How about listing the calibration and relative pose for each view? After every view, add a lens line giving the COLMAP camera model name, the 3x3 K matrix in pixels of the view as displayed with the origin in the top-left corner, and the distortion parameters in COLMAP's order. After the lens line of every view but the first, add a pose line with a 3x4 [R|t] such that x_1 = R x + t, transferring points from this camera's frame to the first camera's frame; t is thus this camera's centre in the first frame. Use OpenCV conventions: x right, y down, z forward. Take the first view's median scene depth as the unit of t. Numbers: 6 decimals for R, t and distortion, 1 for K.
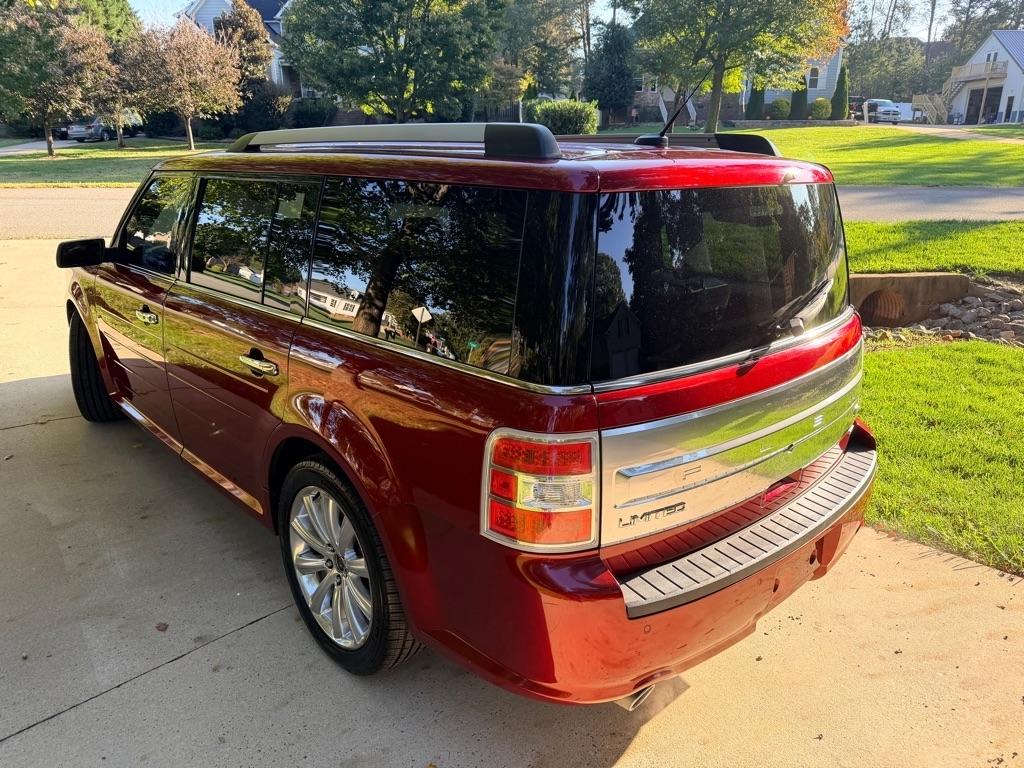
lens RADIAL K [[722.8, 0, 509.5], [0, 722.8, 379.9], [0, 0, 1]] dist [-0.002181, -0.004132]
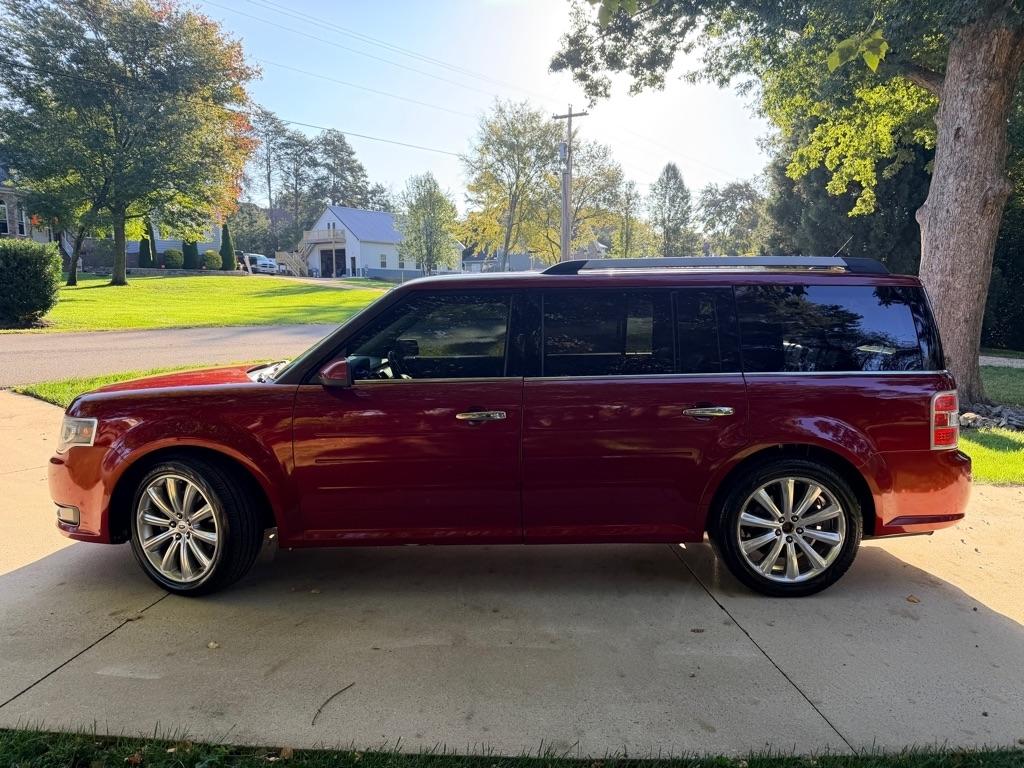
lens RADIAL K [[722.8, 0, 513.4], [0, 722.8, 383.7], [0, 0, 1]] dist [-0.002181, -0.004132]
pose [[0.663888, -0.085307, 0.742951, -0.115837], [0.225427, 0.970090, -0.090050, -0.002259], [-0.713047, 0.227264, 0.663261, 0.022131]]
